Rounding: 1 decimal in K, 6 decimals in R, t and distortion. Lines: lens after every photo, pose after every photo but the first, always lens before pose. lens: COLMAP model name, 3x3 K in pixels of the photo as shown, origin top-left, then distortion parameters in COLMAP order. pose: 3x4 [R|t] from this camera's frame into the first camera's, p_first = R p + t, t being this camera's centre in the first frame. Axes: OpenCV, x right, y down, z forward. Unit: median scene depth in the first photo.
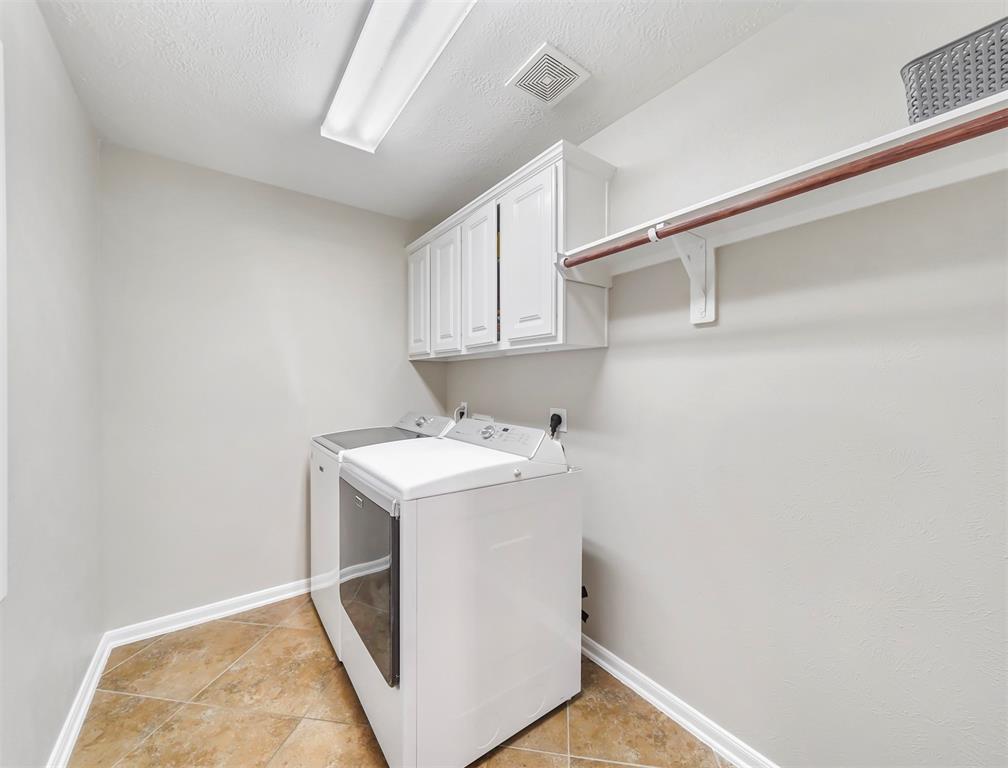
lens RADIAL K [[395.3, 0, 502.8], [0, 395.3, 380.6], [0, 0, 1]] dist [-0.000298, 0.000170]
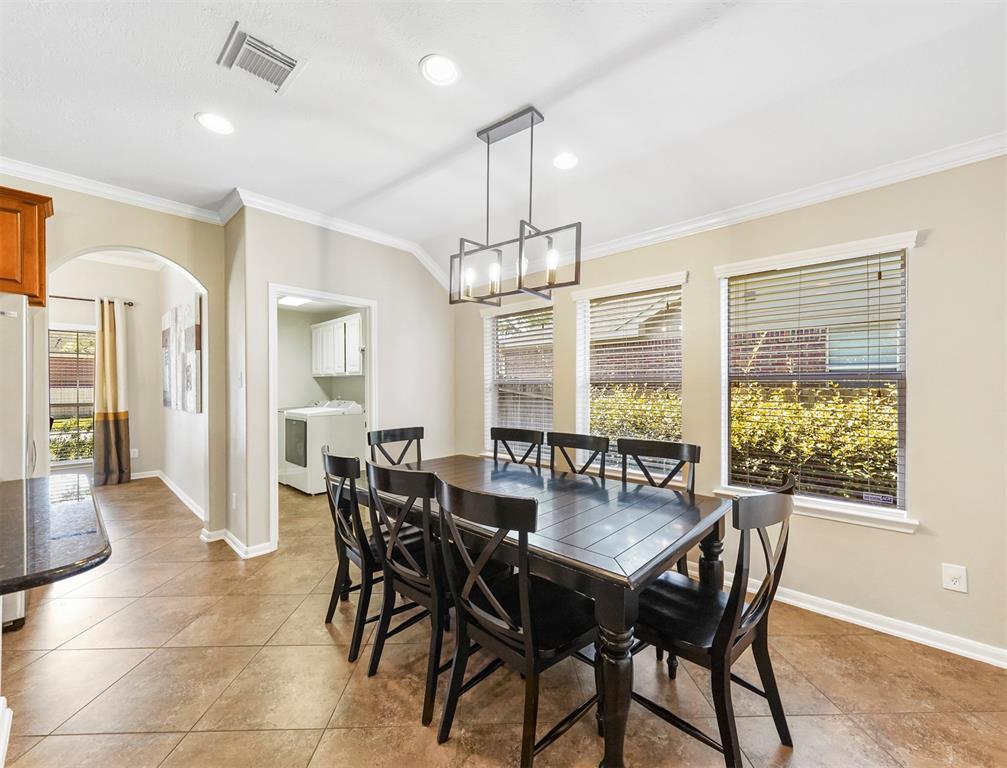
lens RADIAL K [[394.9, 0, 503.9], [0, 394.9, 389.6], [0, 0, 1]] dist [-0.000298, 0.000170]
pose [[0.980915, -0.004178, 0.194390, 0.536402], [0.002705, 0.999966, 0.007845, 0.005142], [-0.194416, -0.007170, 0.980893, -1.920672]]
